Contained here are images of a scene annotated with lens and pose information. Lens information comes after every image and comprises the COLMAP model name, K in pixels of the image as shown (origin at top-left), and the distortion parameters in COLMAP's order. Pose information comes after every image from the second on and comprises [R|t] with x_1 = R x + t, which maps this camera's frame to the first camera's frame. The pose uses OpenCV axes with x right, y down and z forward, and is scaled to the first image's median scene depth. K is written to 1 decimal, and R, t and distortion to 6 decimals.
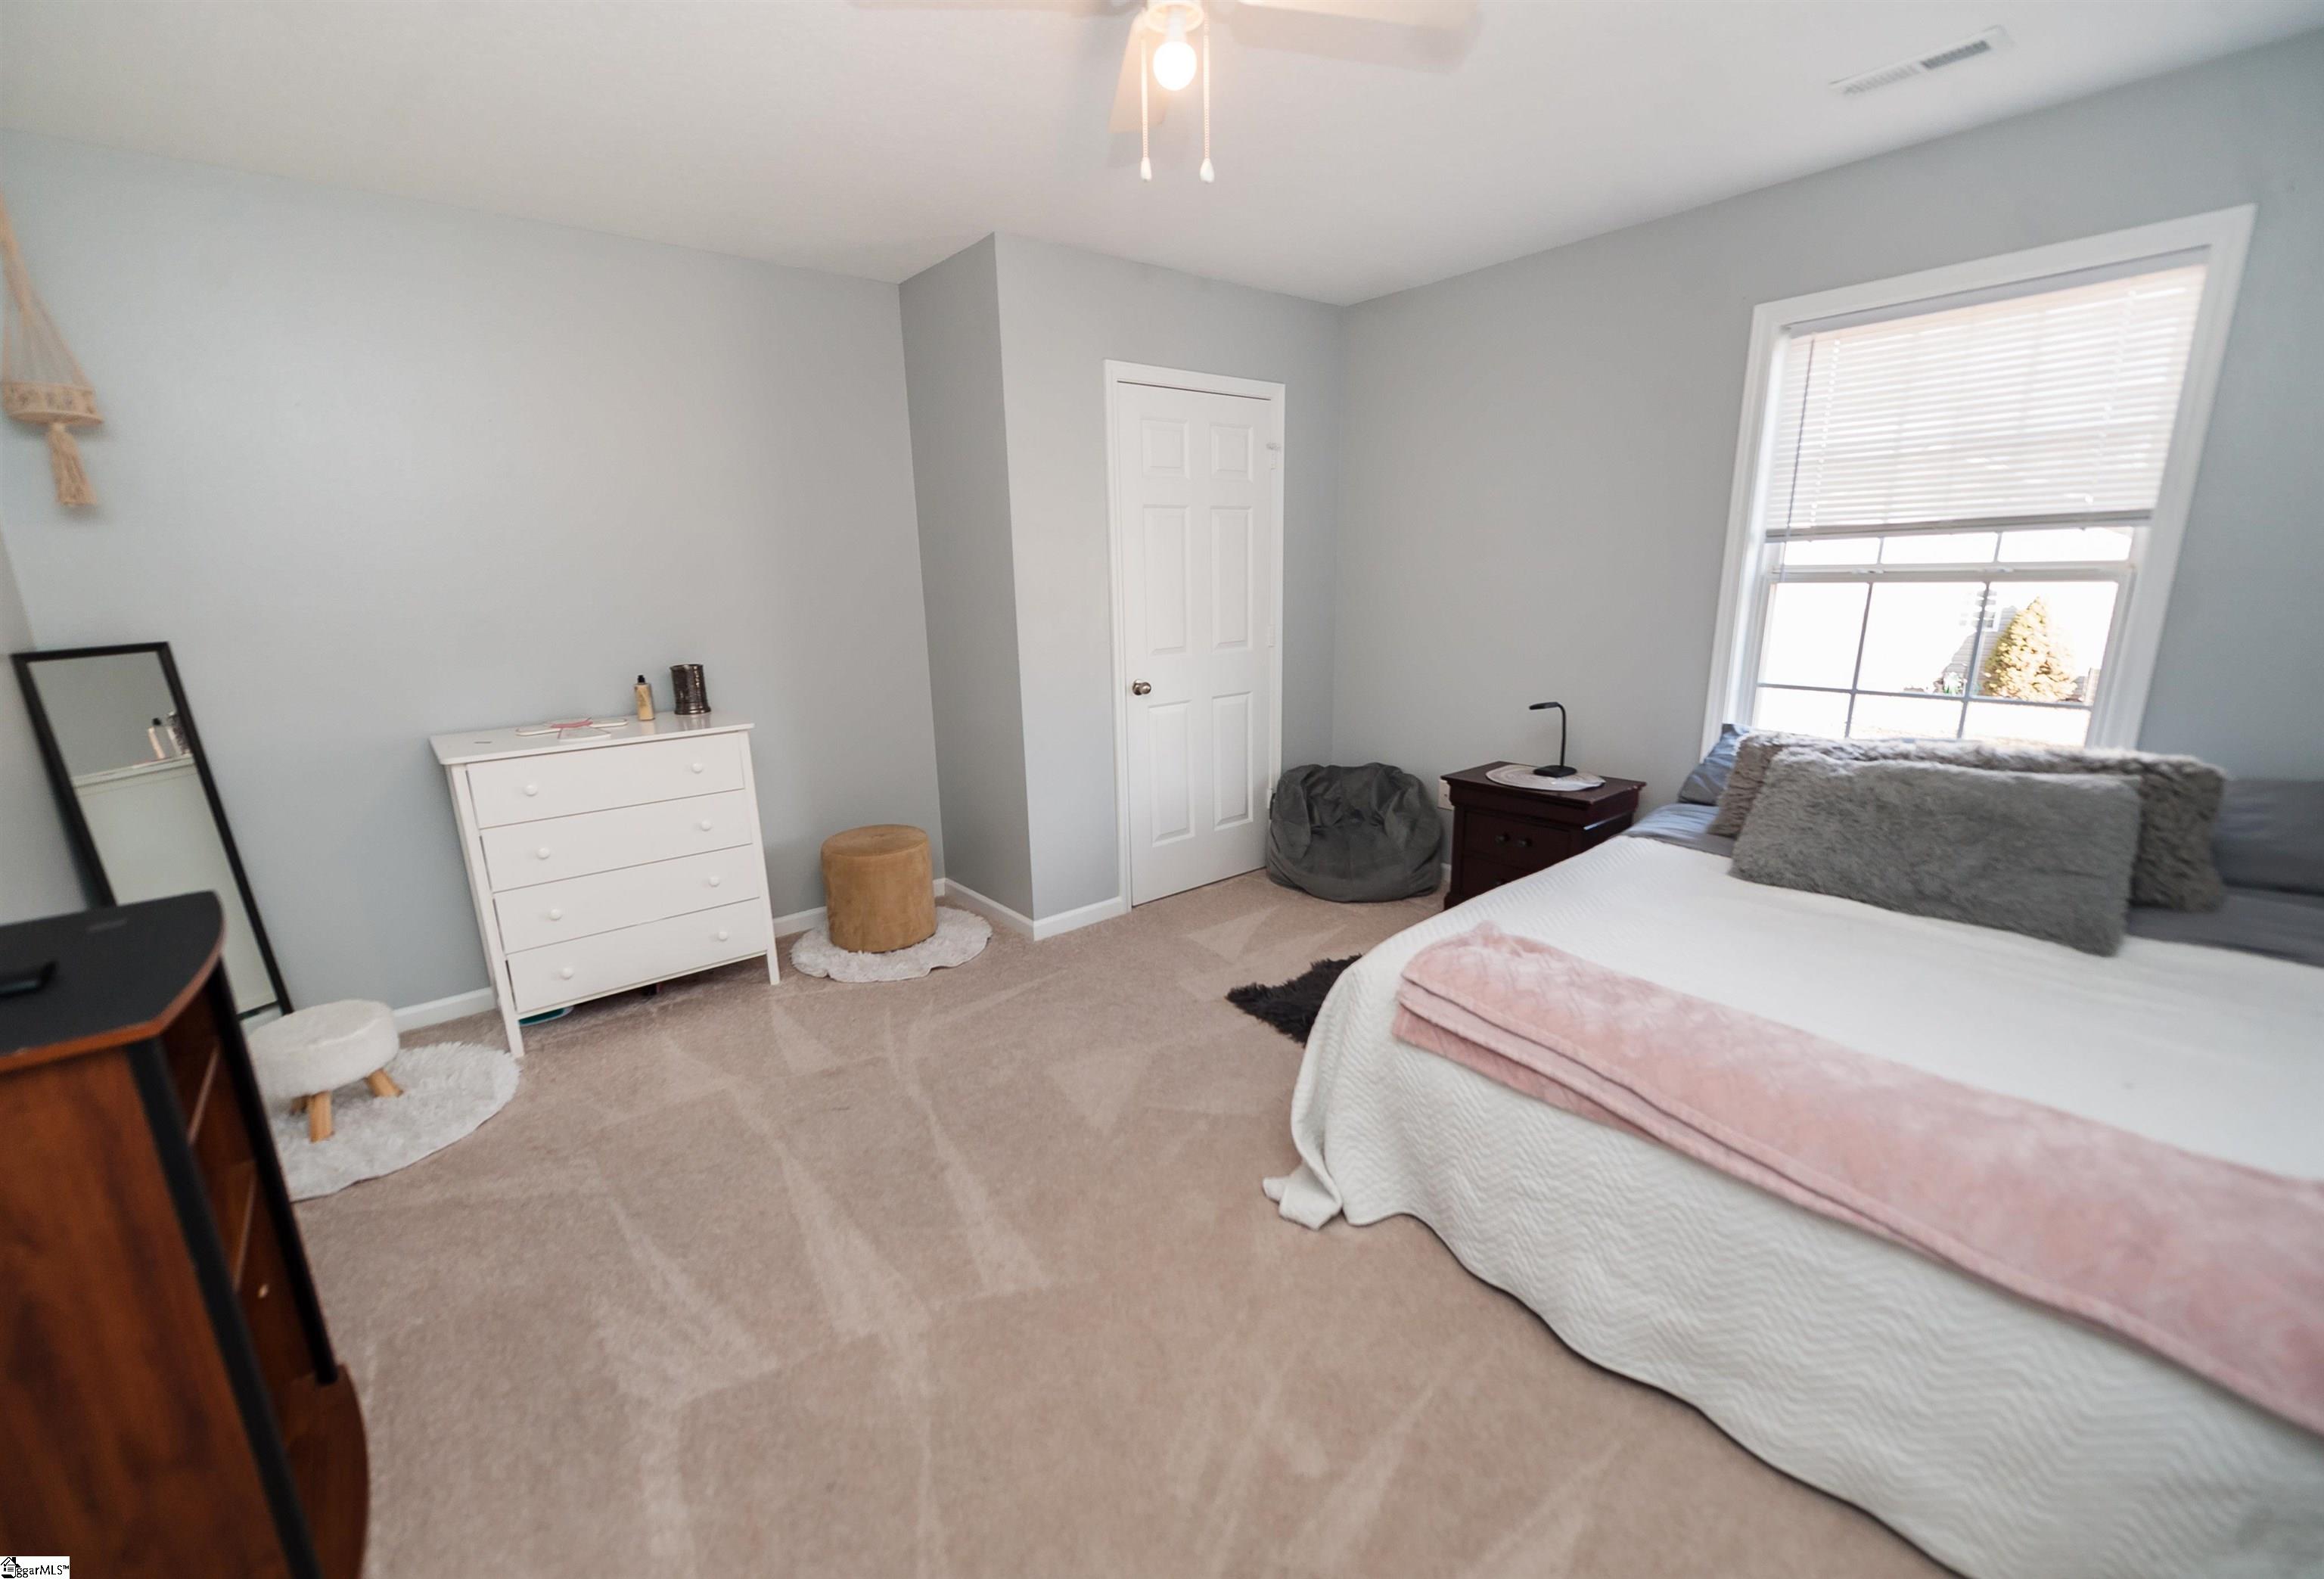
lens RADIAL K [[935.7, 0, 1144.9], [0, 935.7, 801.5], [0, 0, 1]] dist [0.017494, -0.006555]
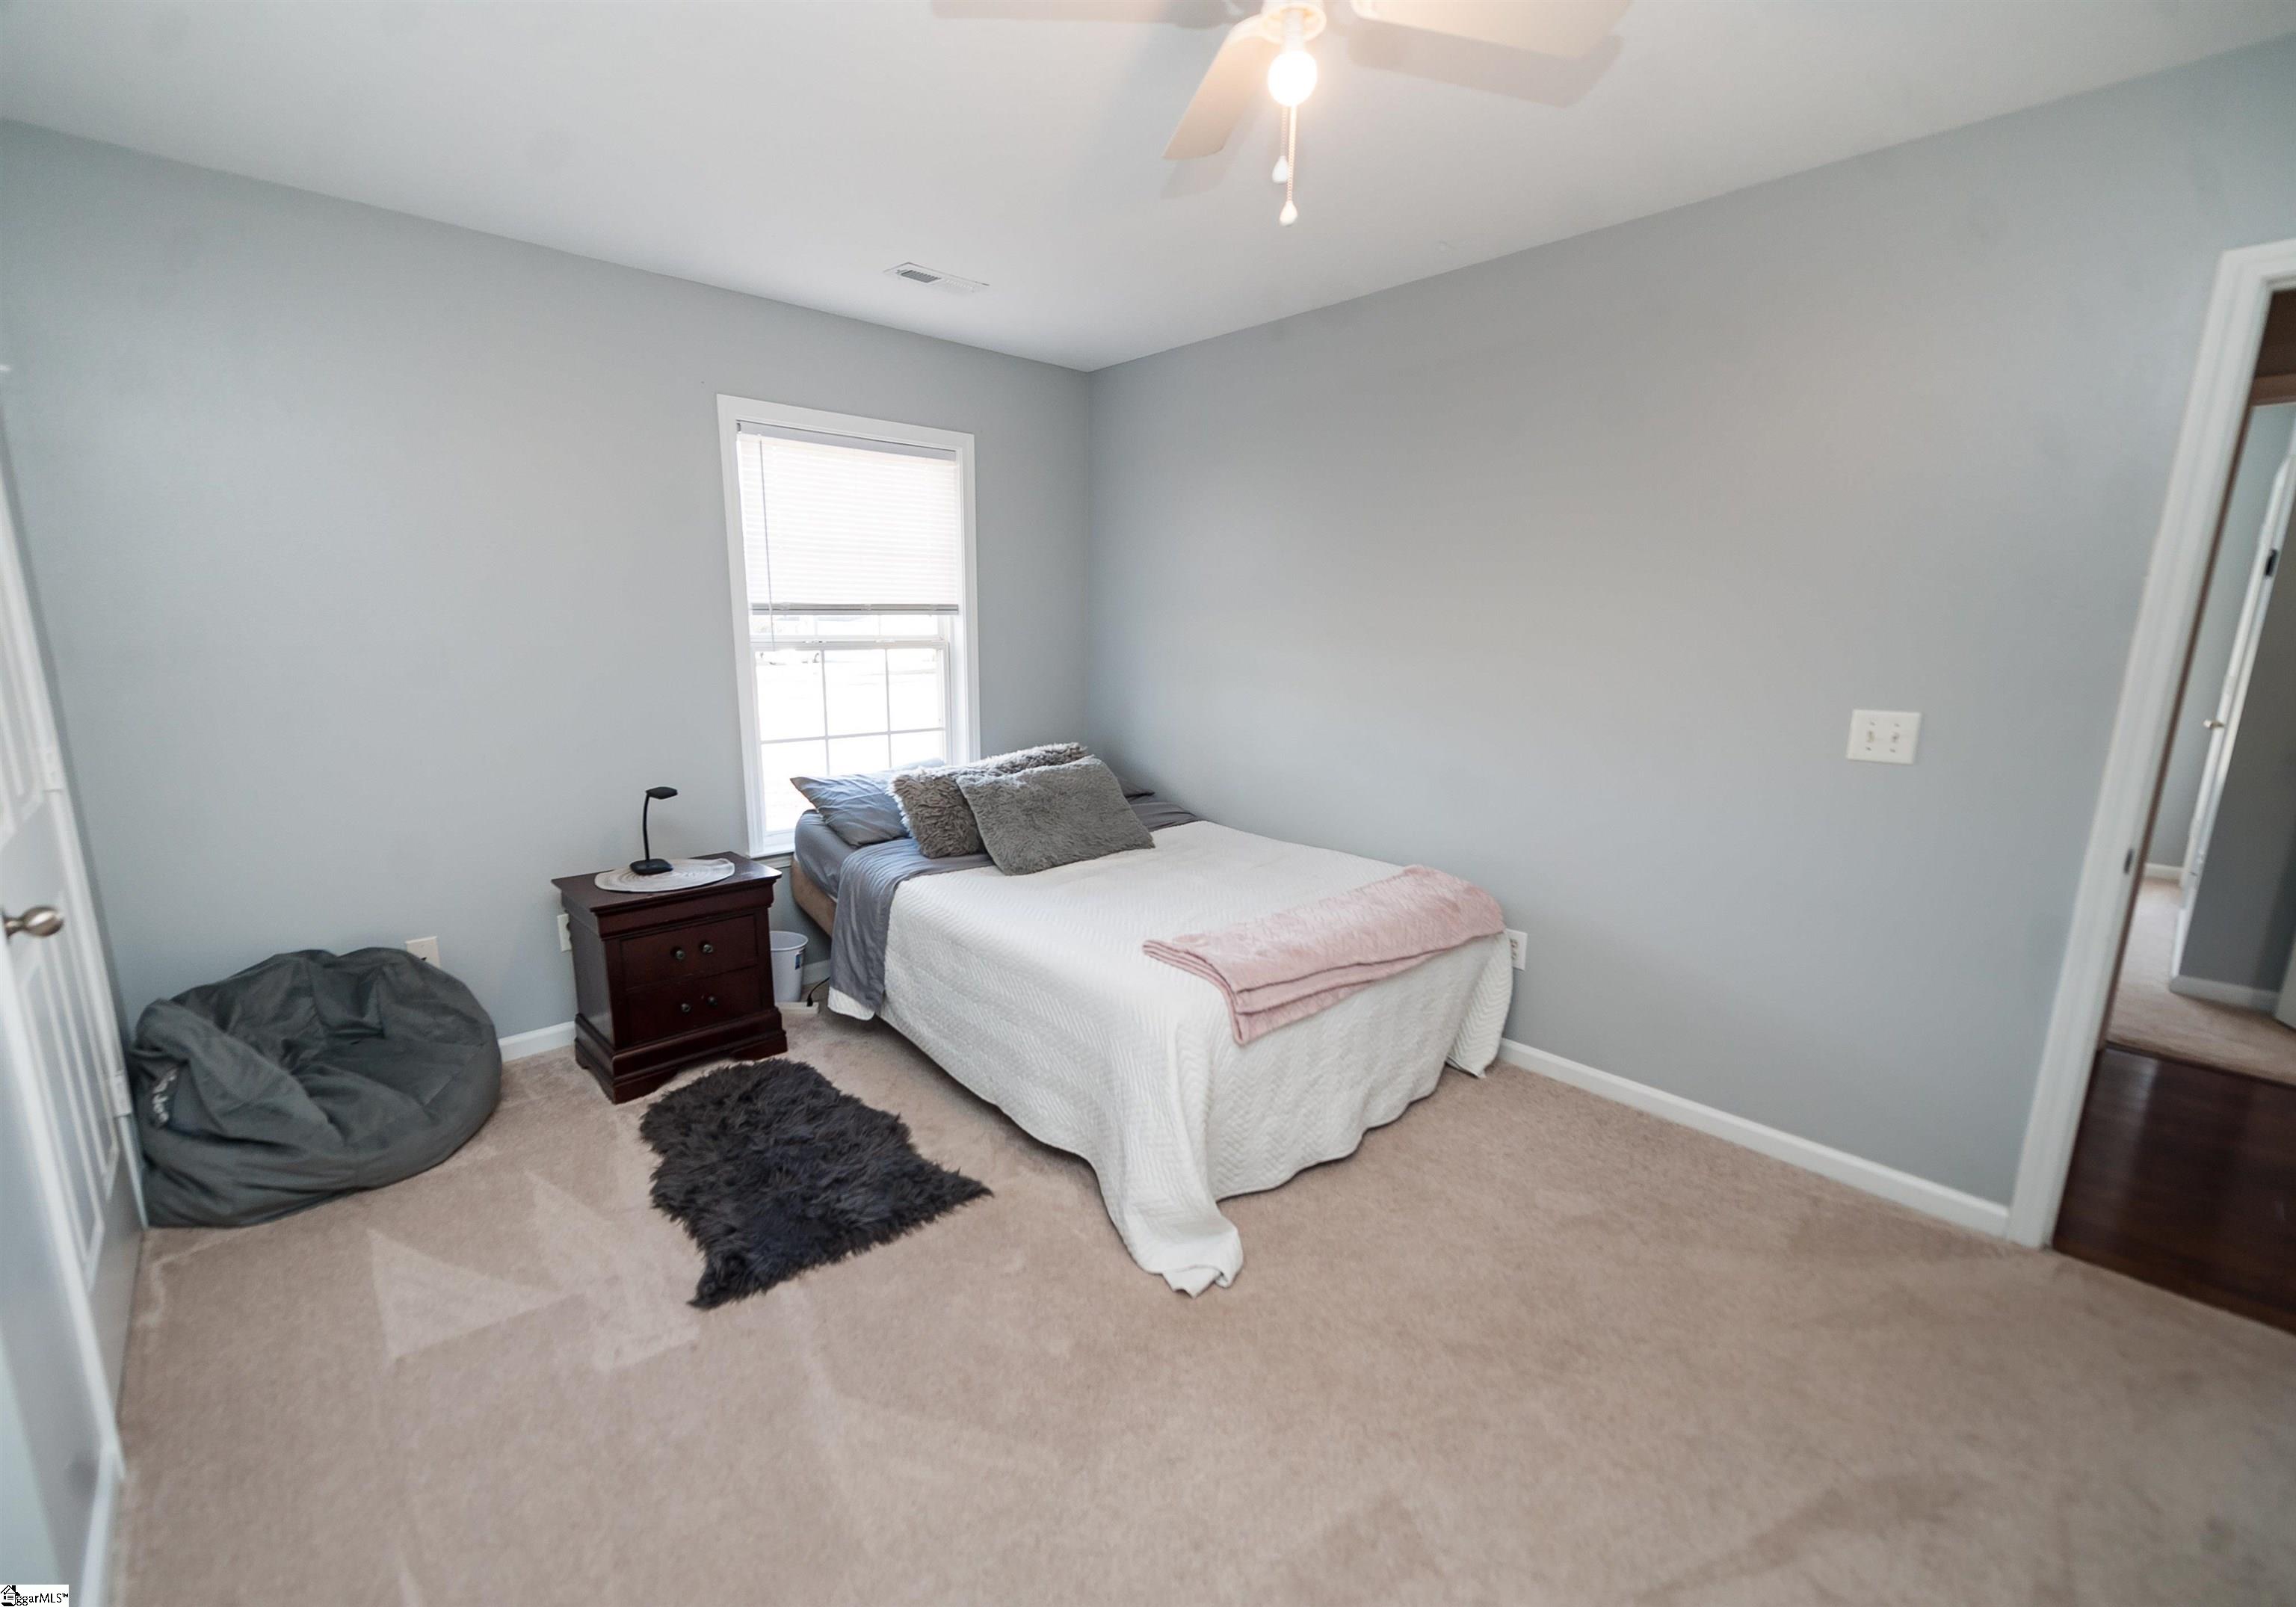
lens RADIAL K [[963.9, 0, 1089.3], [0, 963.9, 803.9], [0, 0, 1]] dist [-0.001621, -0.000149]
pose [[-0.039975, -0.158250, 0.986590, -0.568103], [0.231115, 0.959139, 0.163211, -0.177740], [-0.972105, 0.234540, -0.001768, 0.768480]]
